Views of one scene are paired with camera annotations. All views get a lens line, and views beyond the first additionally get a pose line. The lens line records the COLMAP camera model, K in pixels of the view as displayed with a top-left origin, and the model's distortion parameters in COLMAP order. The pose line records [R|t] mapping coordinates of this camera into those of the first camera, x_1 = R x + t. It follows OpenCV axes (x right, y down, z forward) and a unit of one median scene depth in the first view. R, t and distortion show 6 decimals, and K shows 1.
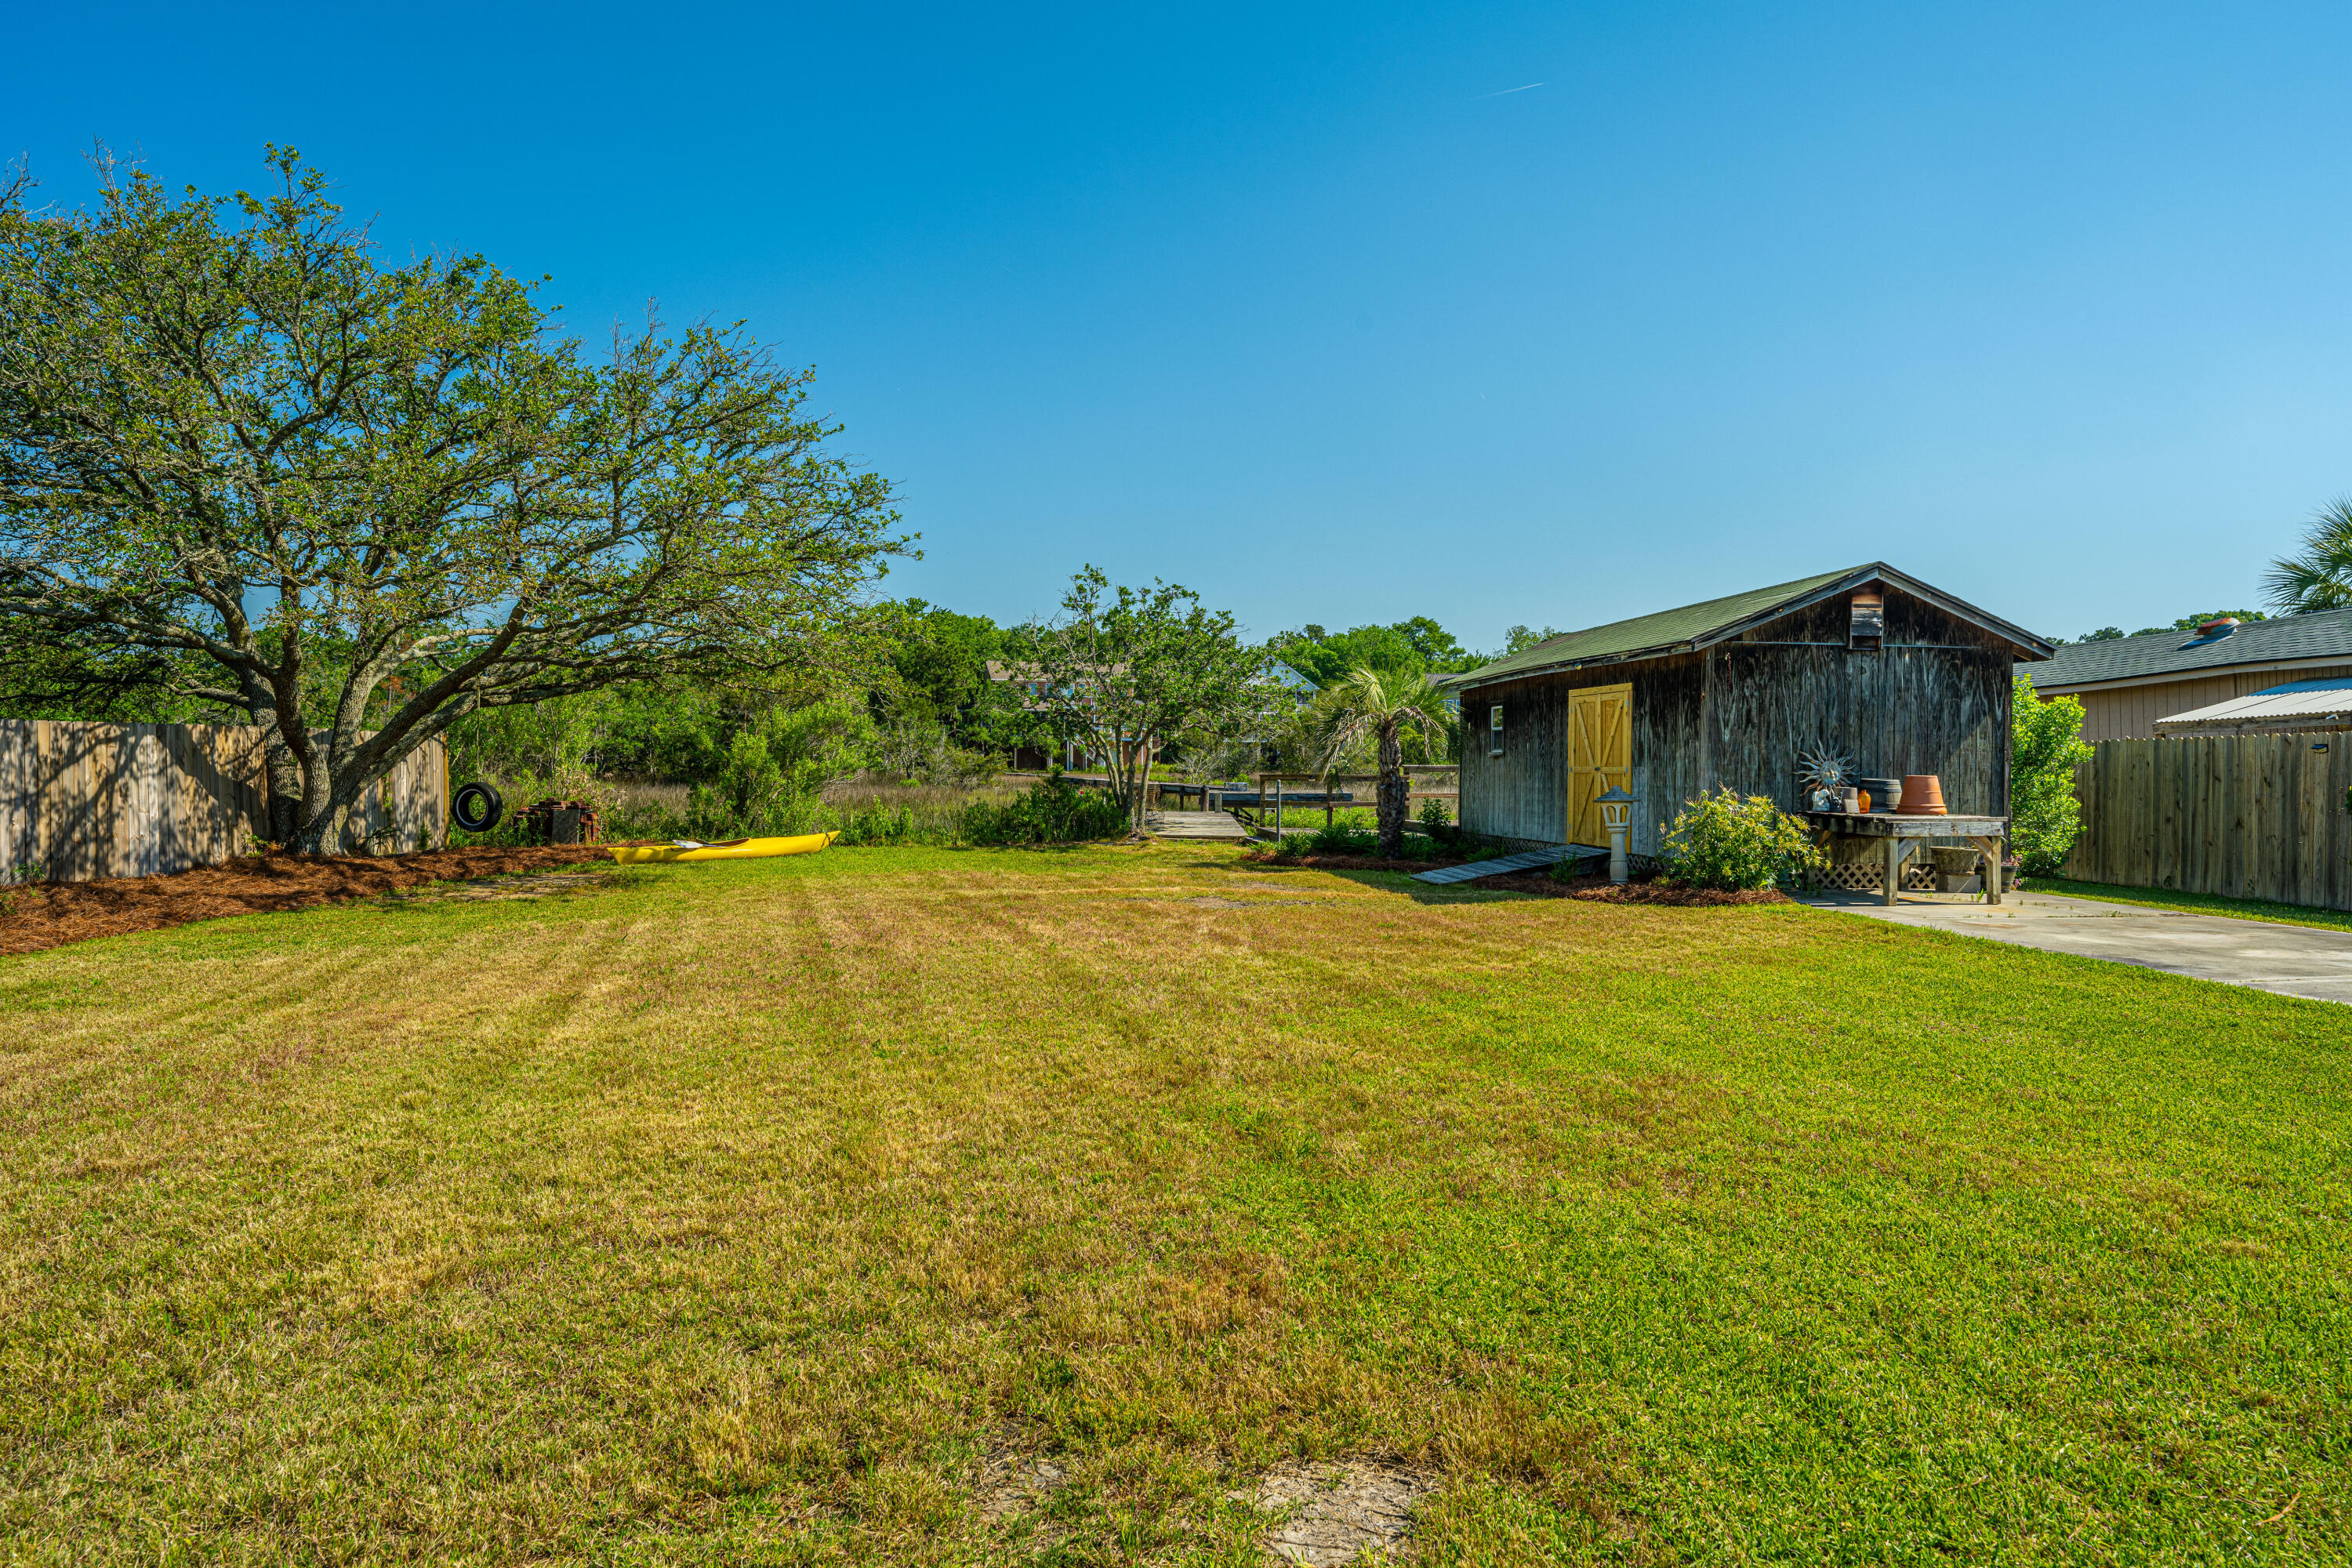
lens RADIAL K [[1307.2, 0, 1136.1], [0, 1307.2, 760.5], [0, 0, 1]] dist [0.039691, 0.000174]
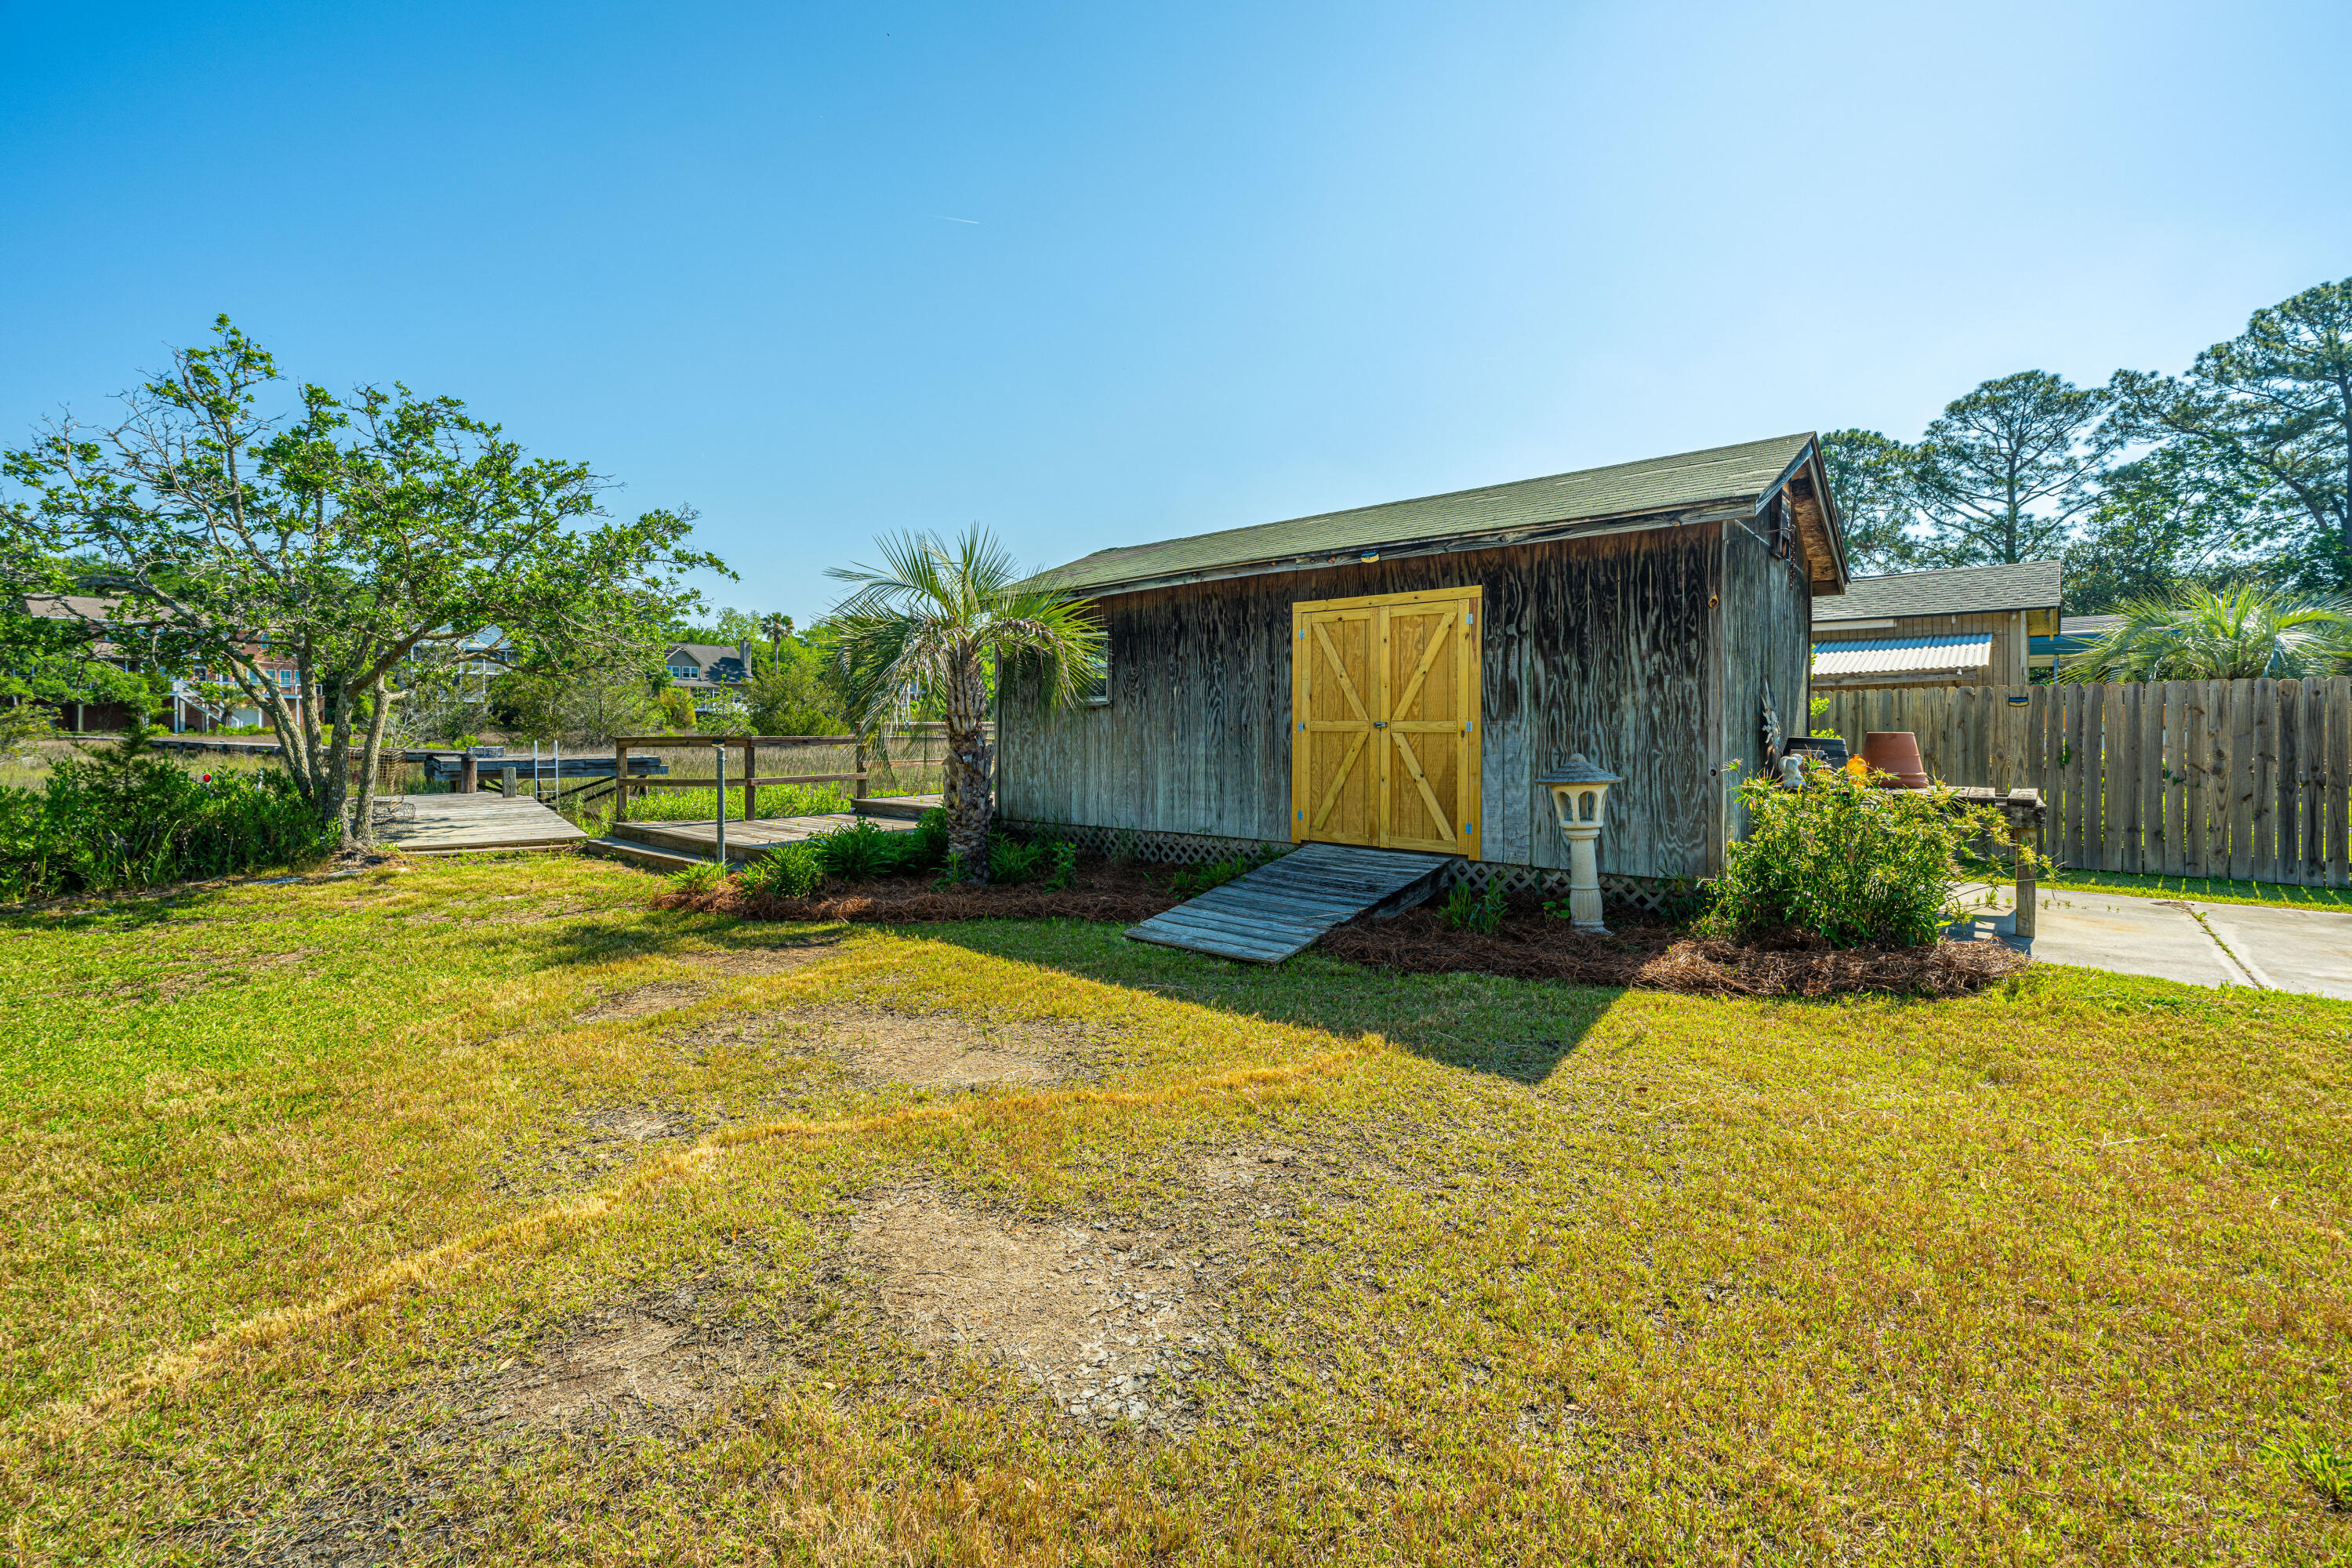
lens RADIAL K [[962.1, 0, 1191.8], [0, 962.1, 727.4], [0, 0, 1]] dist [0.004906, 0.000192]
pose [[0.727411, -0.002396, 0.686197, -0.023905], [-0.000737, 0.999991, 0.004272, 0.004184], [-0.686201, -0.003613, 0.727403, 0.532532]]
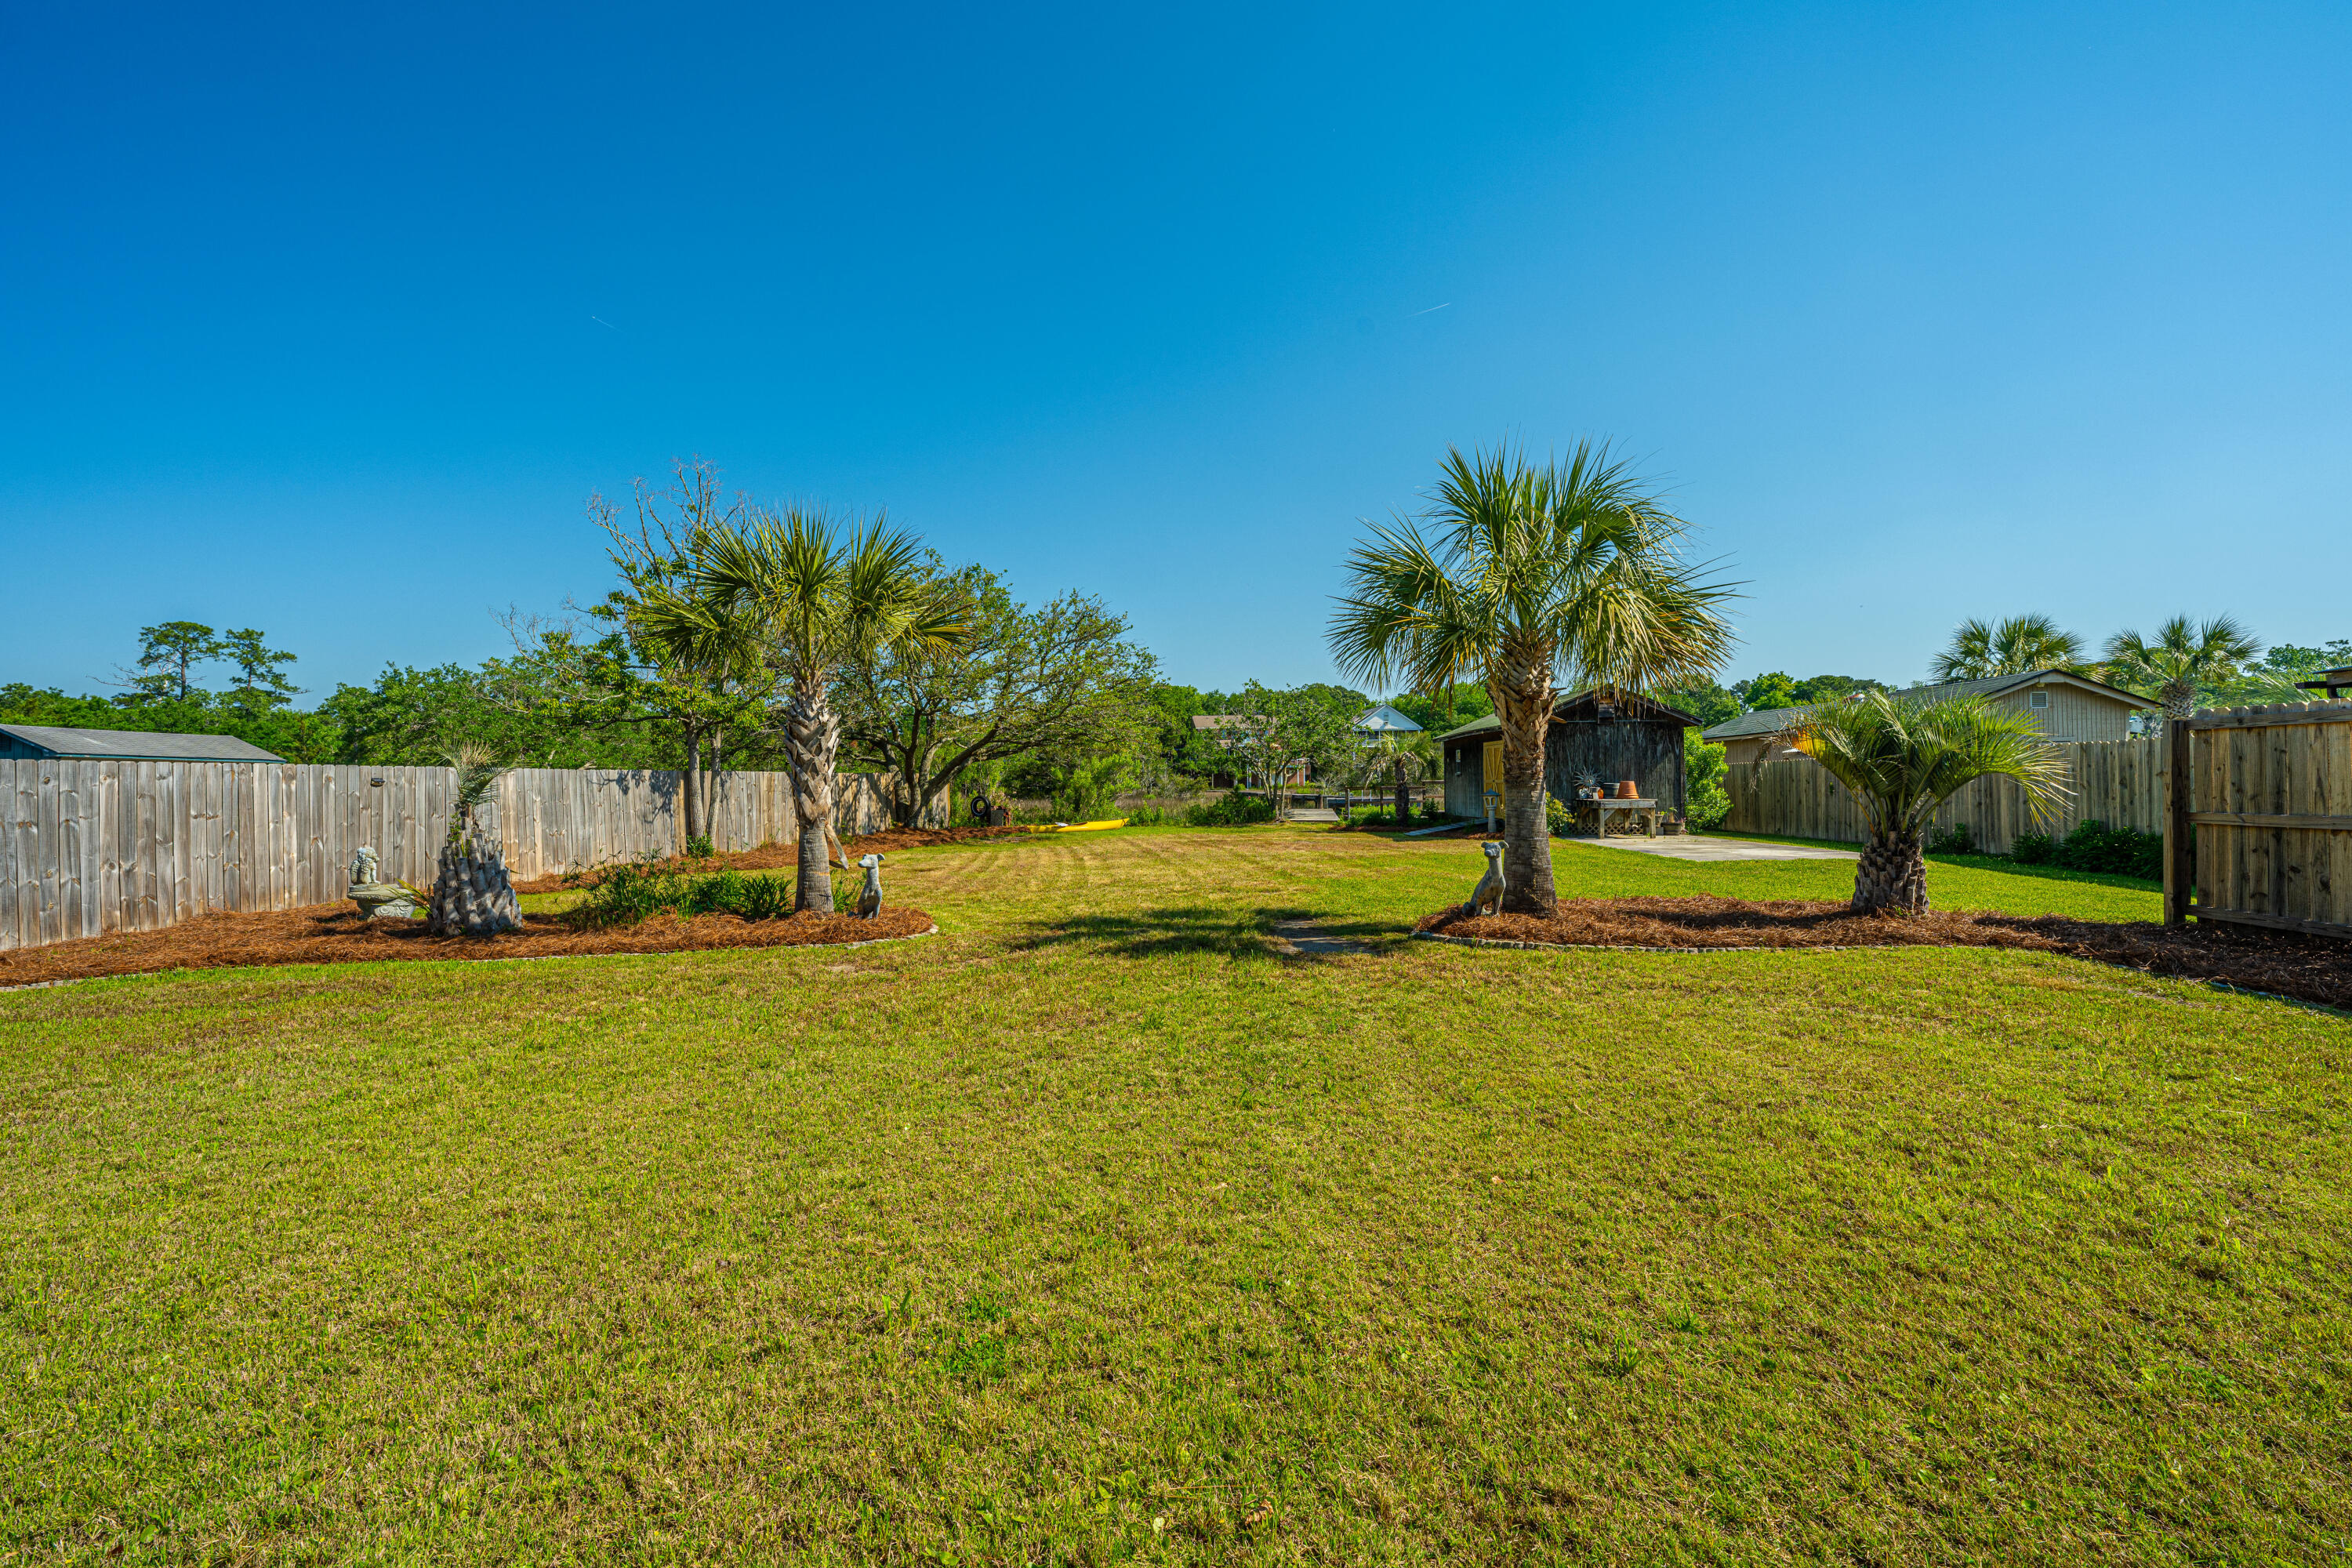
lens RADIAL K [[962.1, 0, 1184.0], [0, 962.1, 780.2], [0, 0, 1]] dist [0.004906, 0.000192]
pose [[0.992481, -0.017572, -0.121129, 0.036572], [0.017327, 0.999845, -0.003076, 0.001041], [0.121164, 0.000954, 0.992632, -0.436946]]
